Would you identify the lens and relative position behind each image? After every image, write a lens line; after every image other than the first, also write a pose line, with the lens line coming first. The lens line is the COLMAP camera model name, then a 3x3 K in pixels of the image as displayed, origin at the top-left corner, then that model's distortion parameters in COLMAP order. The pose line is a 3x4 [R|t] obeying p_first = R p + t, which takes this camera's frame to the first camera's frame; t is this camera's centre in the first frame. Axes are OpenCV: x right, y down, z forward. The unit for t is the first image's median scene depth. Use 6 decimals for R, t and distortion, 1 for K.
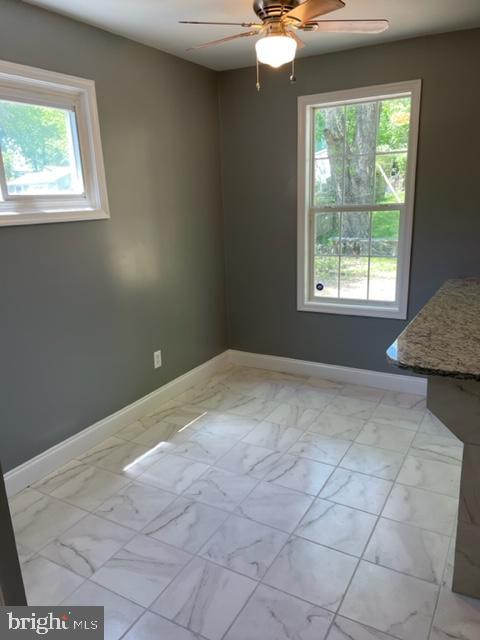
lens RADIAL K [[482.9, 0, 239.4], [0, 482.9, 321.0], [0, 0, 1]] dist [0.098599, -0.137350]
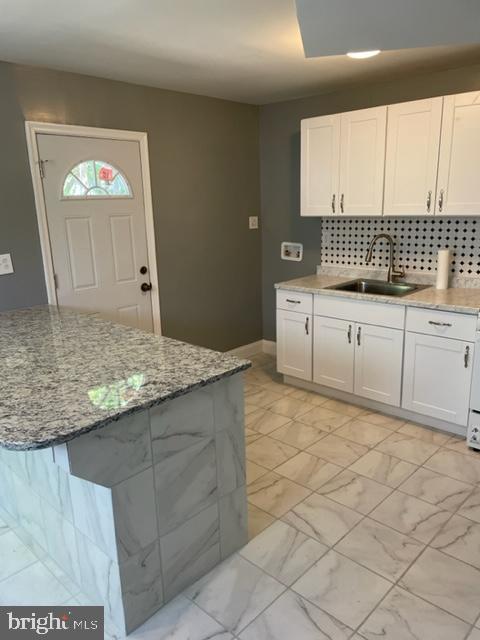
lens RADIAL K [[482.9, 0, 239.4], [0, 482.9, 321.0], [0, 0, 1]] dist [0.098599, -0.137350]
pose [[0.244049, -0.211162, 0.946494, -0.307118], [0.264037, 0.953602, 0.144667, -0.131054], [-0.933126, 0.214603, 0.288480, 0.377365]]
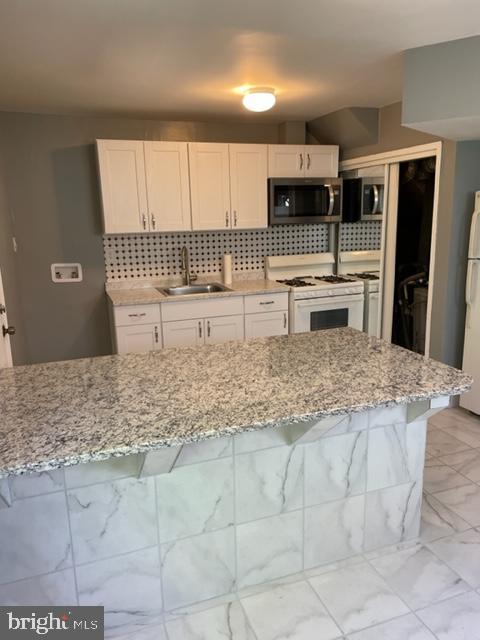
lens RADIAL K [[482.9, 0, 239.4], [0, 482.9, 321.0], [0, 0, 1]] dist [0.098599, -0.137350]
pose [[-0.764894, -0.091296, 0.637653, 0.026346], [0.208765, 0.901342, 0.379473, -0.544510], [-0.609388, 0.423377, -0.670372, 1.918560]]
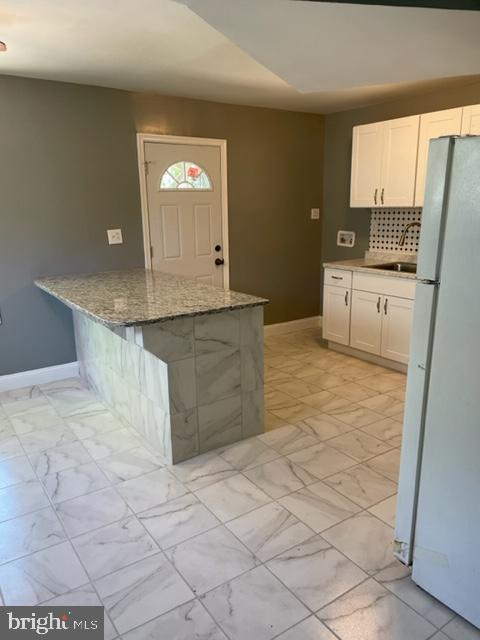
lens RADIAL K [[482.9, 0, 239.4], [0, 482.9, 321.0], [0, 0, 1]] dist [0.098599, -0.137350]
pose [[0.440925, -0.185517, 0.878162, -0.728561], [0.226521, 0.969734, 0.091126, 0.024558], [-0.868489, 0.158742, 0.469604, 0.038071]]
